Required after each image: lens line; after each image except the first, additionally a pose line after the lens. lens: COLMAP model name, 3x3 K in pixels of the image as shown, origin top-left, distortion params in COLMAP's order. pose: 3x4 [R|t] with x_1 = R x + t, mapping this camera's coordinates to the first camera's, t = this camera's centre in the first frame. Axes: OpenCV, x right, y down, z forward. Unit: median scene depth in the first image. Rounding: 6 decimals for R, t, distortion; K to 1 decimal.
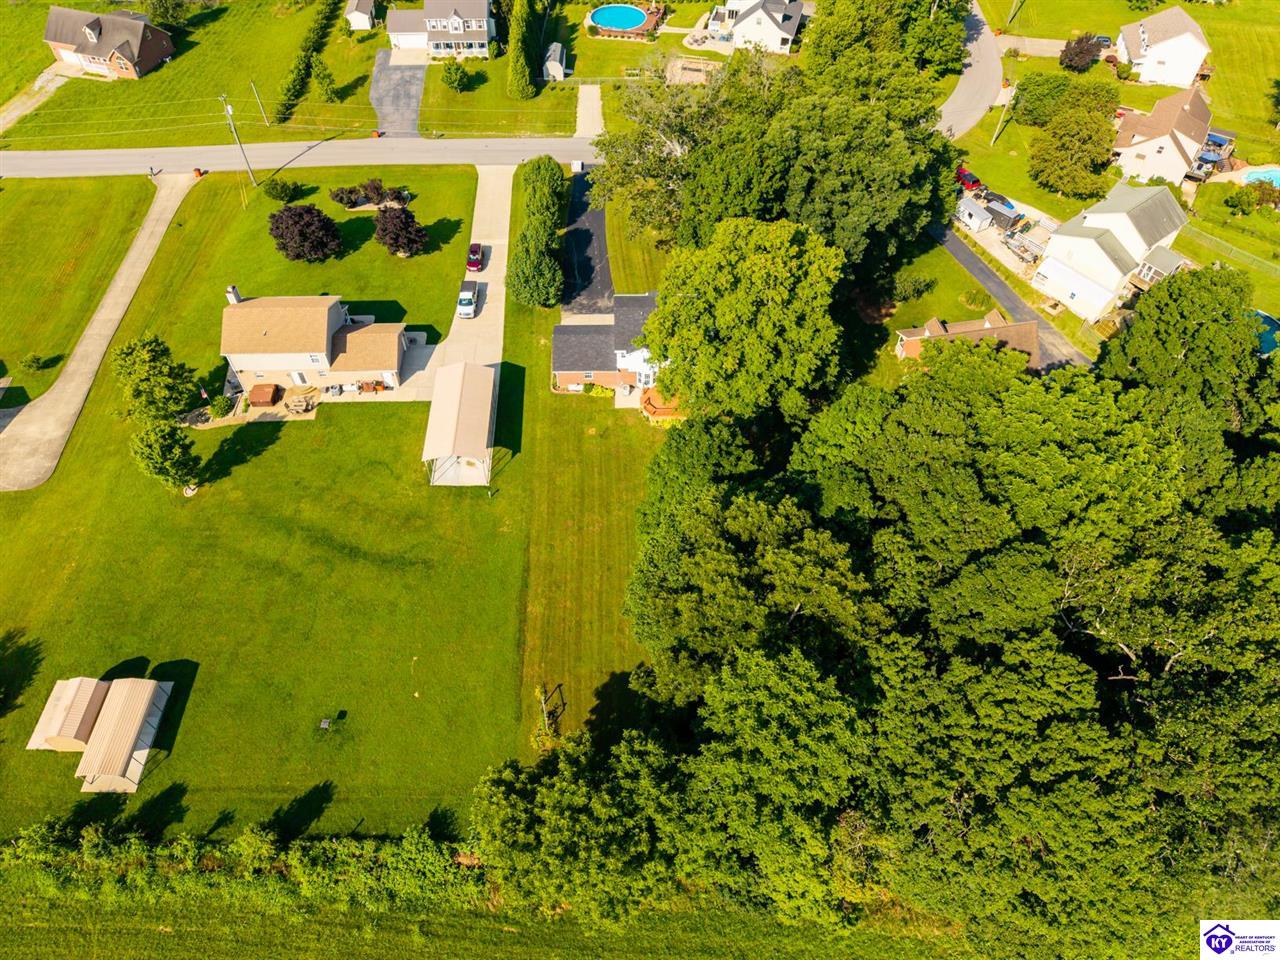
lens RADIAL K [[853.6, 0, 642.6], [0, 853.6, 485.7], [0, 0, 1]] dist [0.031085, -0.035402]
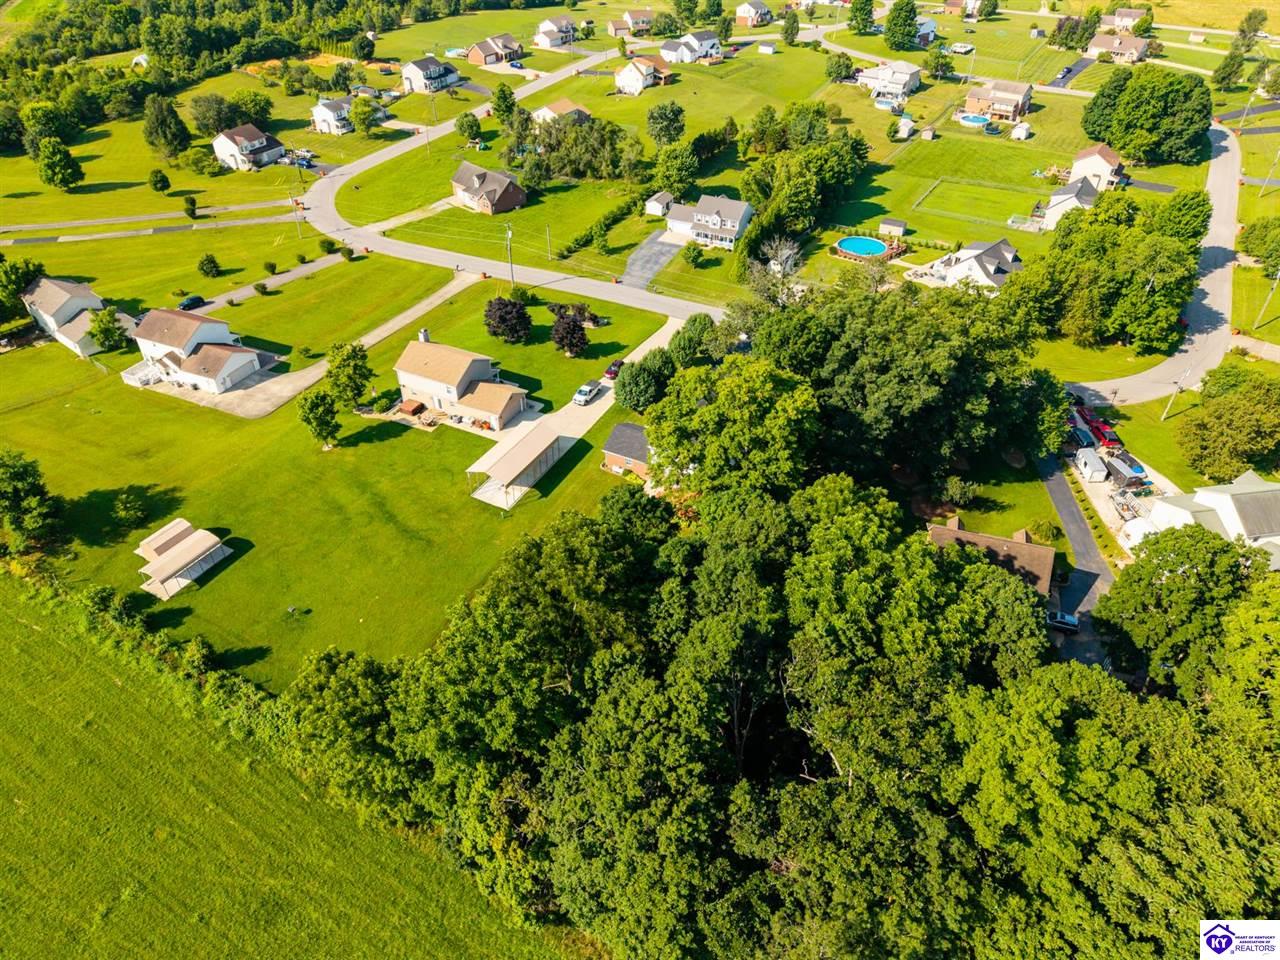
lens RADIAL K [[861.1, 0, 647.3], [0, 861.1, 482.3], [0, 0, 1]] dist [0.030433, -0.038120]
pose [[0.876851, 0.290019, -0.383434, 0.402351], [-0.378336, 0.908368, -0.178127, 0.094232], [0.296639, 0.301258, 0.906228, -0.070350]]
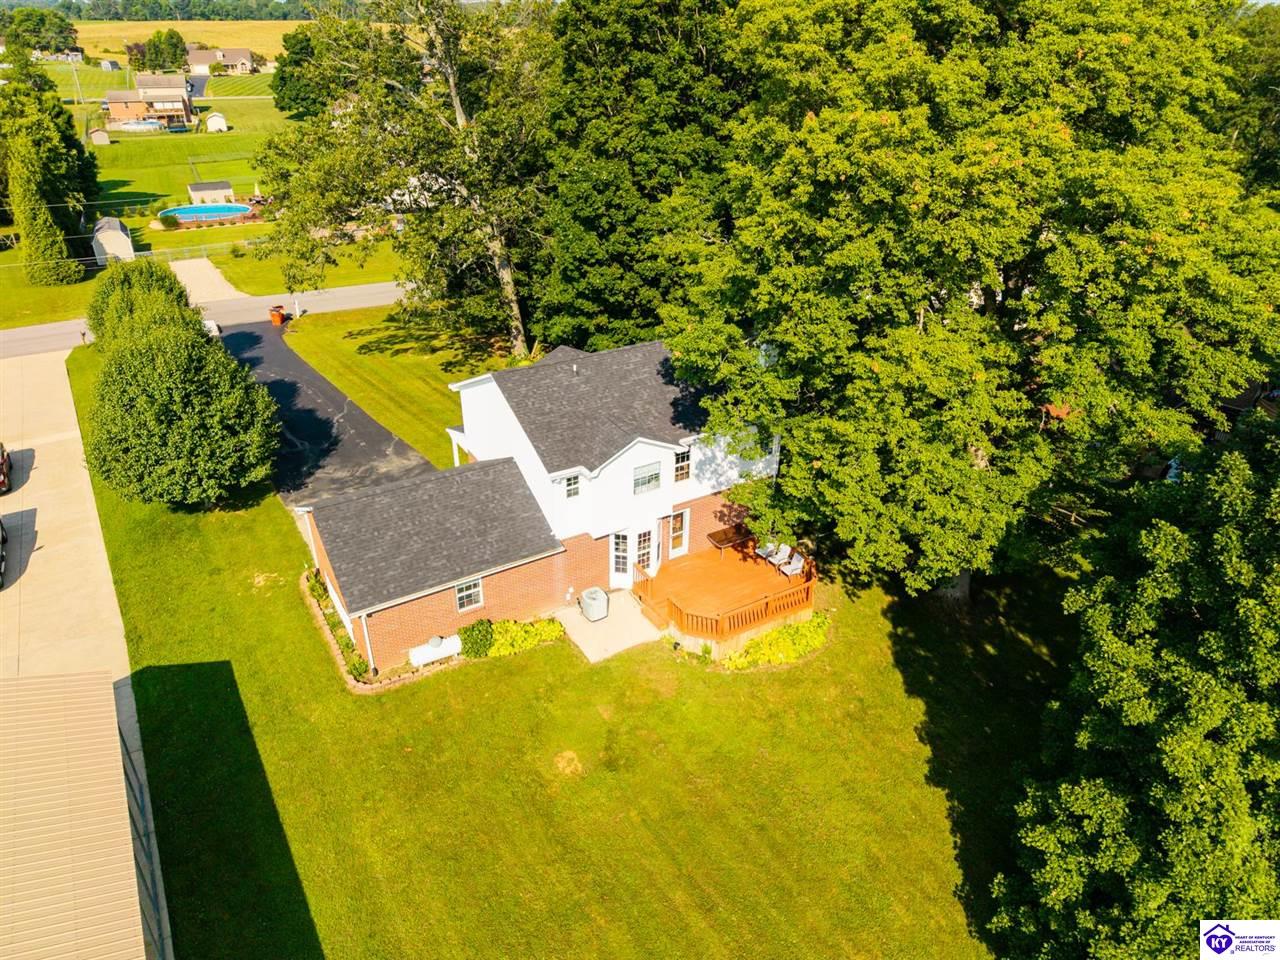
lens RADIAL K [[866.7, 0, 635.4], [0, 866.7, 486.3], [0, 0, 1]] dist [0.009214, -0.001253]
pose [[0.869427, -0.242609, 0.430392, -0.125282], [0.392327, 0.868500, -0.302965, -0.043817], [-0.300293, 0.432260, 0.850280, 0.657026]]
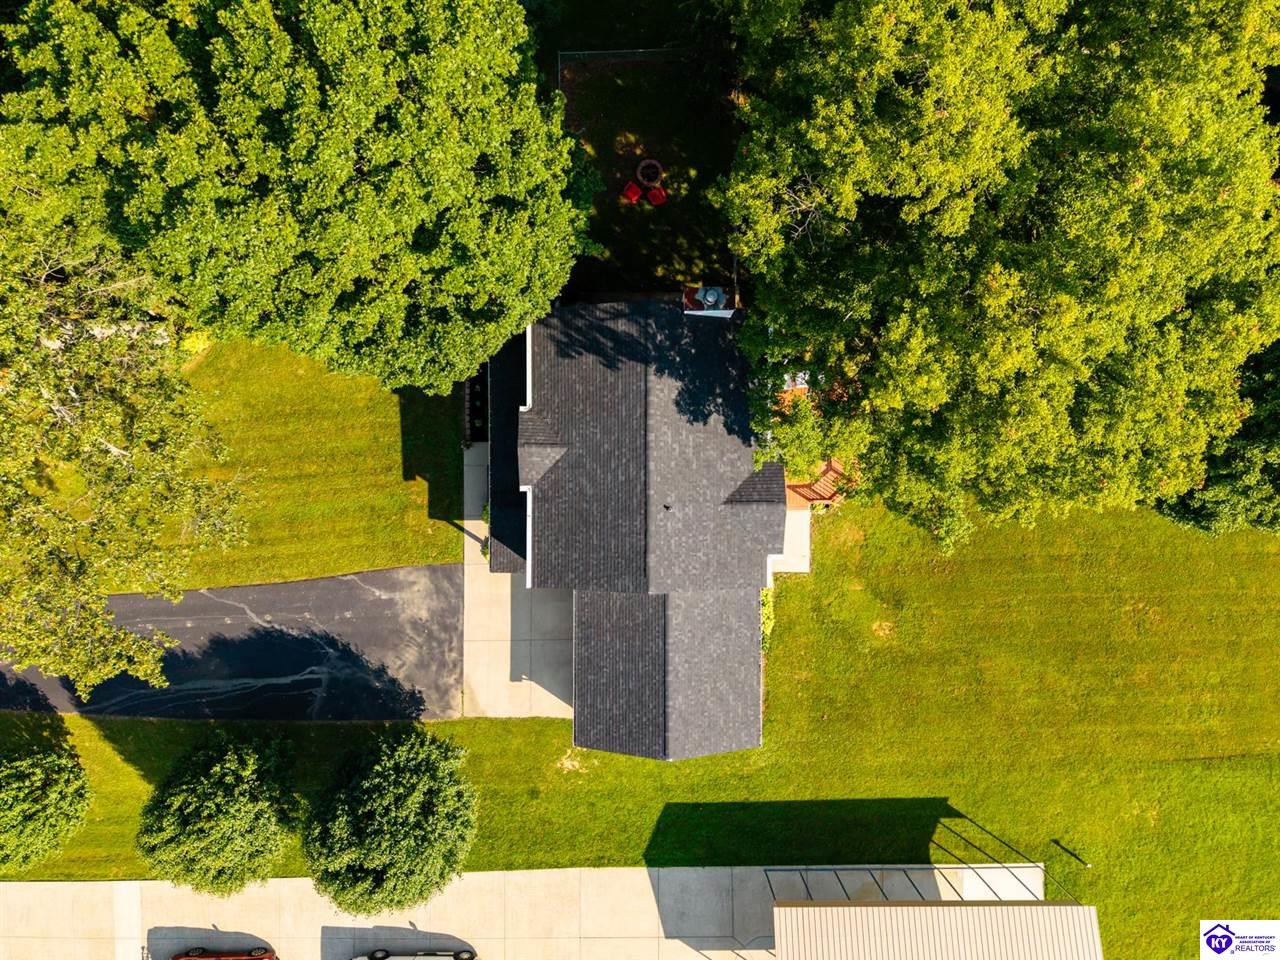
lens RADIAL K [[880.2, 0, 636.2], [0, 880.2, 492.6], [0, 0, 1]] dist [0.041228, -0.041396]
pose [[0.023941, -0.999556, -0.017765, 0.010617], [0.788514, 0.007956, 0.614965, -0.383843], [-0.614551, -0.028731, 0.788354, 0.669978]]
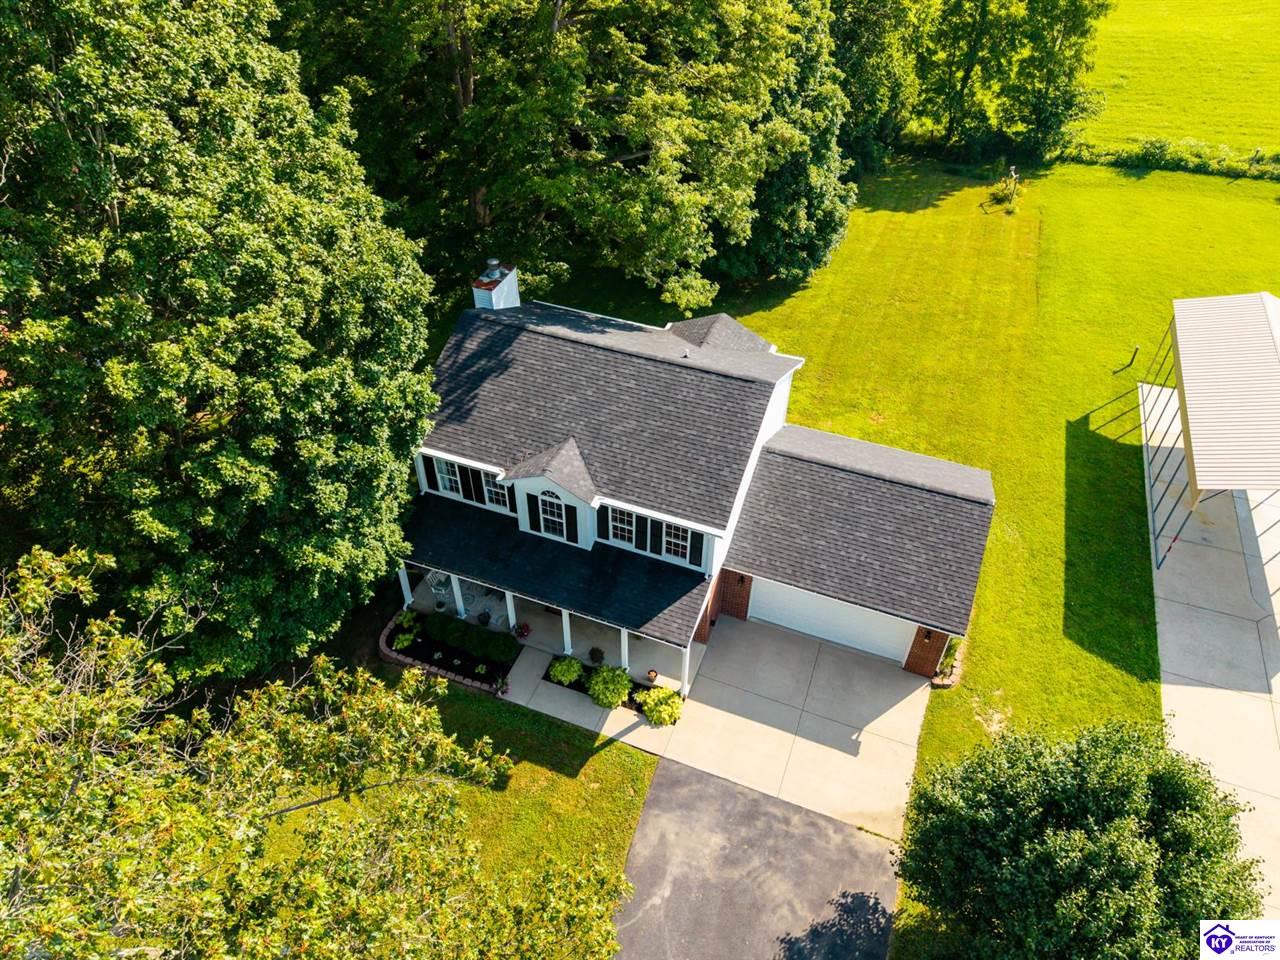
lens RADIAL K [[876.8, 0, 642.9], [0, 876.8, 484.6], [0, 0, 1]] dist [0.005245, 0.001459]
pose [[-0.921461, -0.265044, 0.284010, -0.074921], [0.300285, -0.022148, 0.953593, -0.443184], [-0.246454, 0.963982, 0.099997, 0.923107]]
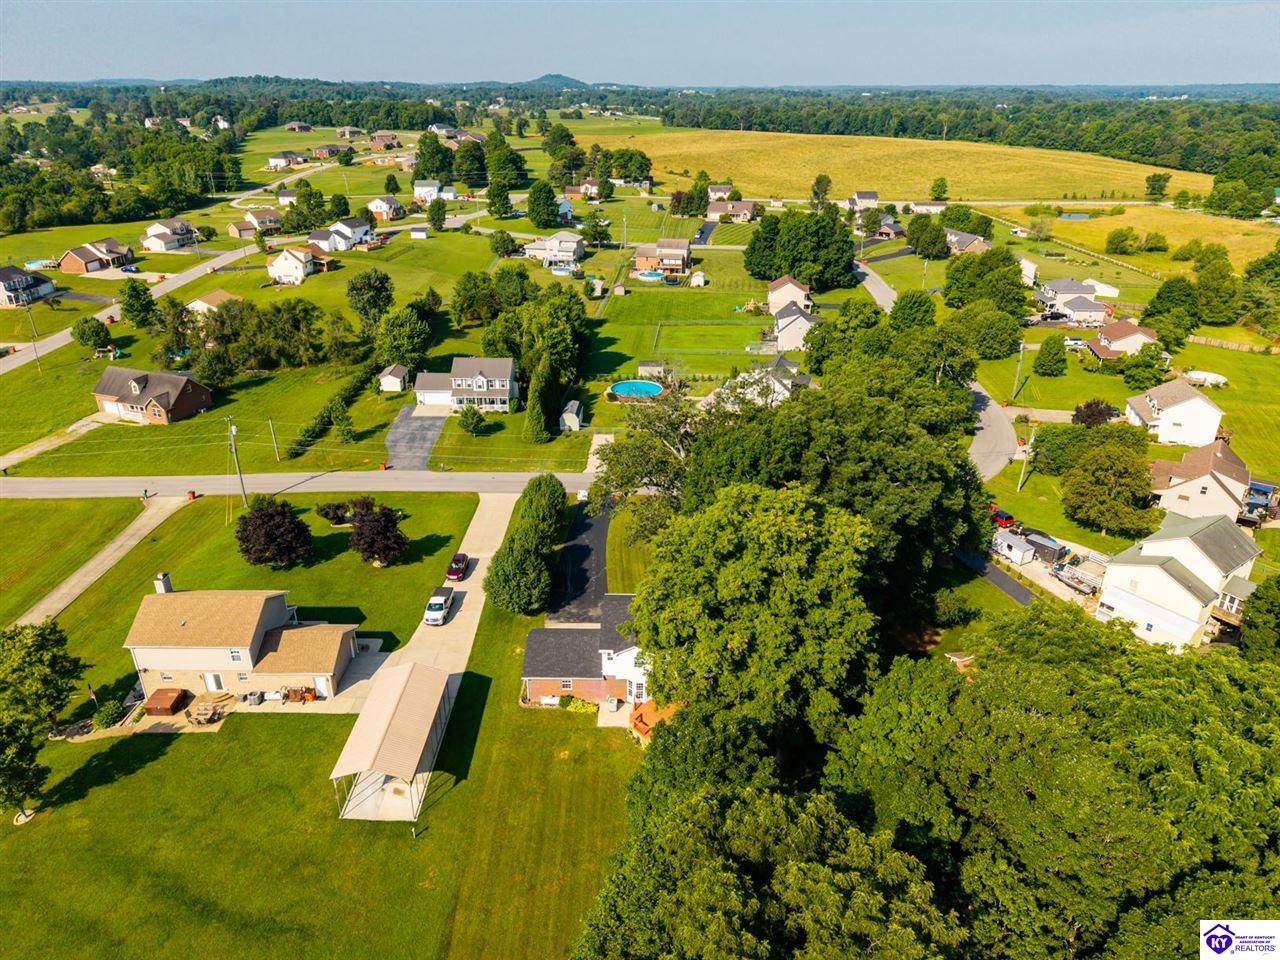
lens RADIAL K [[853.6, 0, 642.6], [0, 853.6, 485.7], [0, 0, 1]] dist [0.031085, -0.035402]
pose [[0.999132, 0.013098, -0.039546, 0.035009], [-0.029680, 0.889942, -0.455107, 0.064074], [0.029233, 0.455885, 0.889558, 0.185628]]
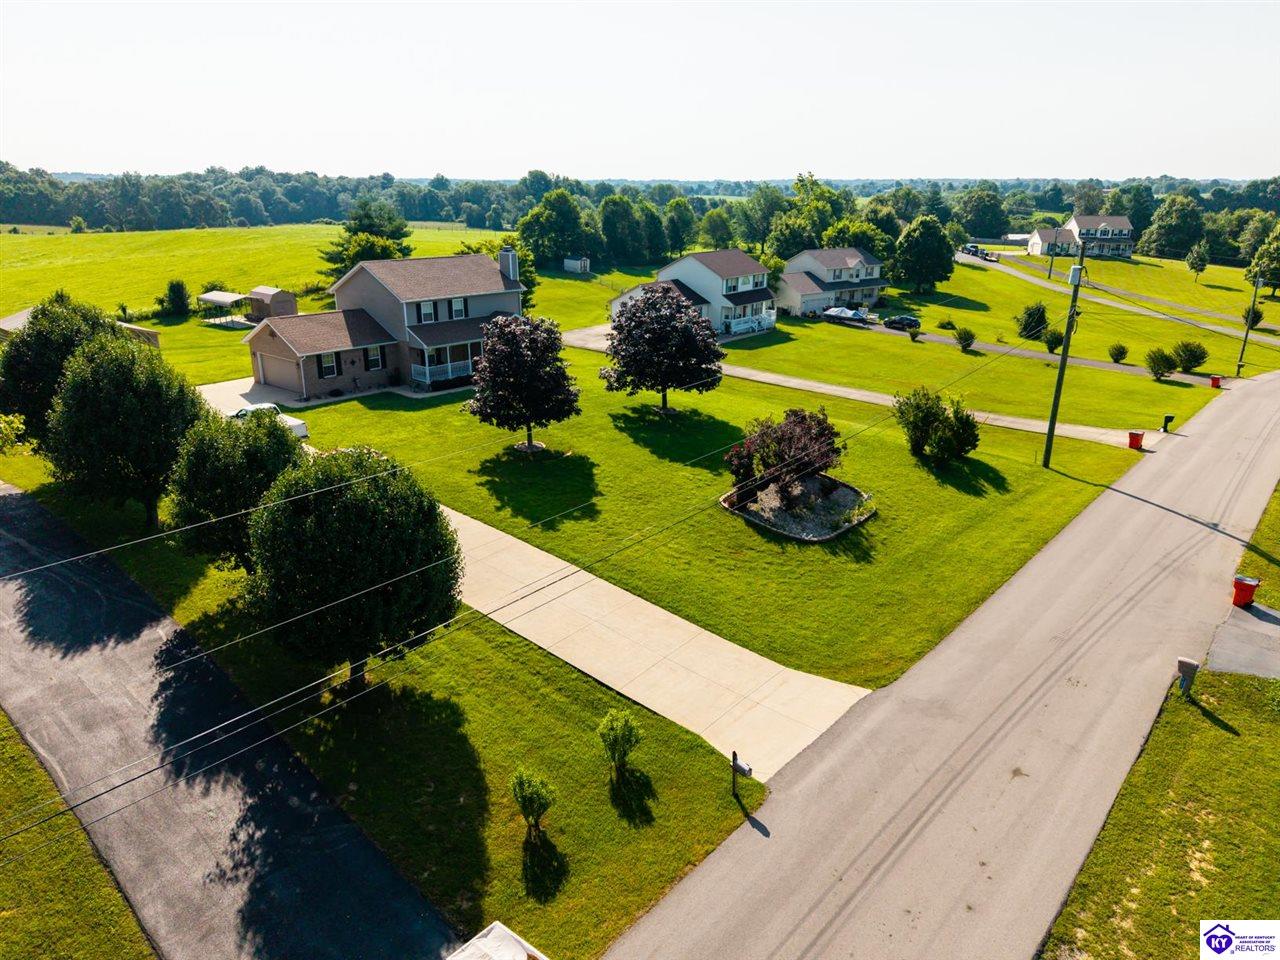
lens RADIAL K [[844.2, 0, 642.0], [0, 844.2, 516.2], [0, 0, 1]] dist [0.033651, -0.033734]
pose [[-0.673511, 0.265096, -0.690005, -0.019788], [-0.587307, 0.374898, 0.717302, -0.647145], [0.448835, 0.888356, -0.096806, 1.201134]]
